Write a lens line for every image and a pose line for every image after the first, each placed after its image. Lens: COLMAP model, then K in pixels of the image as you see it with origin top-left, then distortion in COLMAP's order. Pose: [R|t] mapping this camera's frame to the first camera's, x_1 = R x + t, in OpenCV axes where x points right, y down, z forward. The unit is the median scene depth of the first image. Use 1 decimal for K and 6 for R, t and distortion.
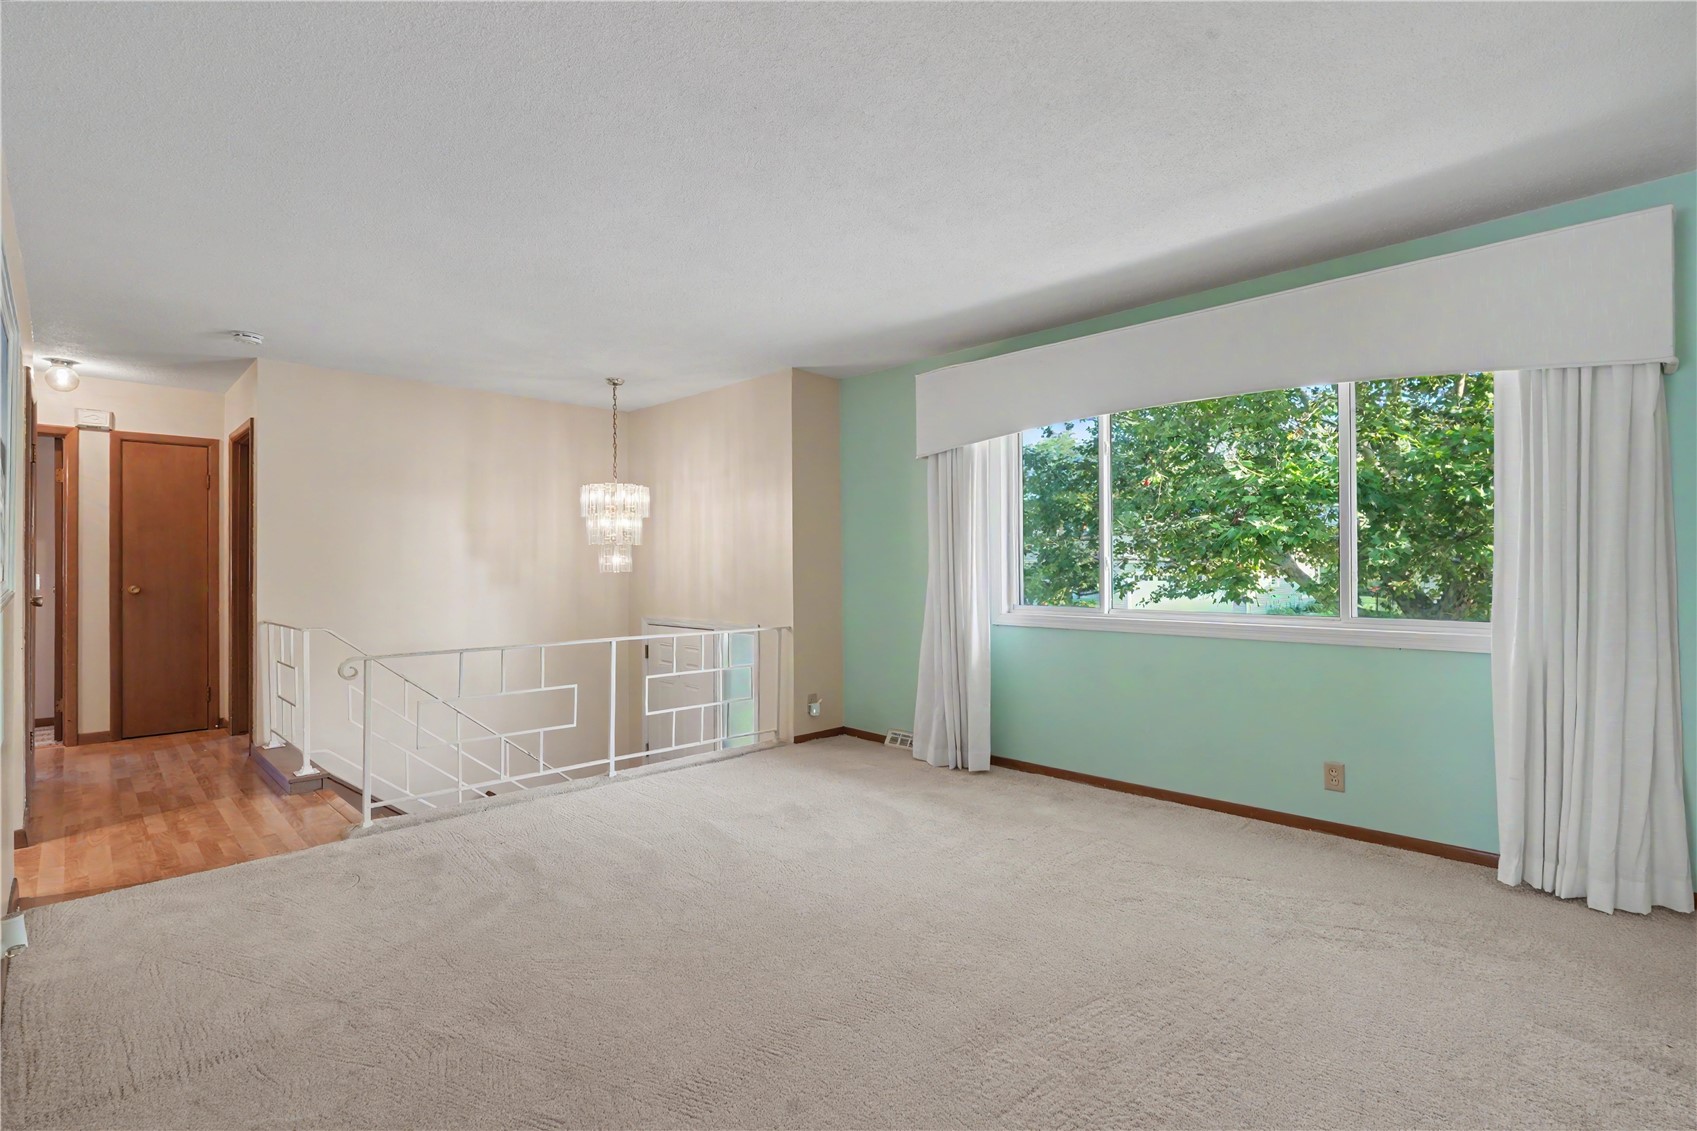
lens RADIAL K [[771.3, 0, 854.9], [0, 771.3, 572.1], [0, 0, 1]] dist [-0.000237, 0.000116]
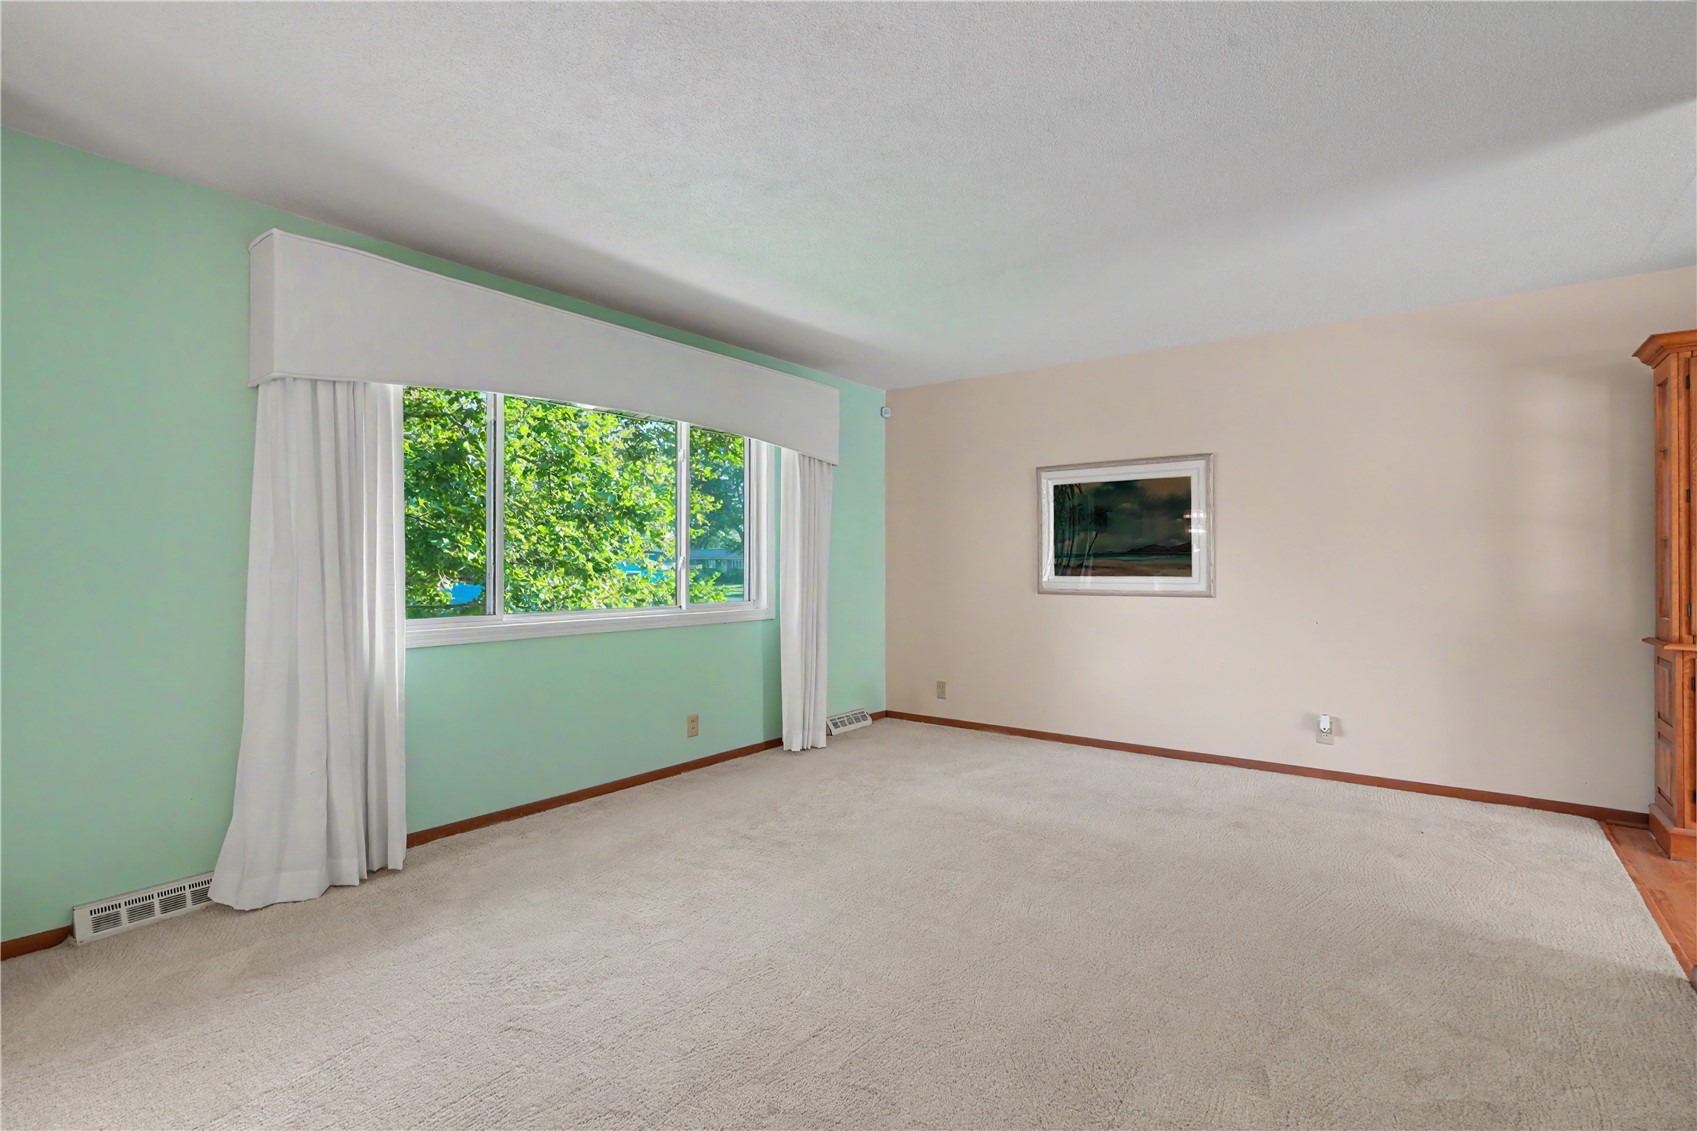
lens RADIAL K [[791.8, 0, 940.1], [0, 791.8, 564.8], [0, 0, 1]] dist [0.000205, 0.000130]
pose [[-0.178291, 0.001200, 0.983977, -0.632972], [0.005800, 0.999983, -0.000169, -0.005612], [-0.983961, 0.005677, -0.178295, 0.668834]]
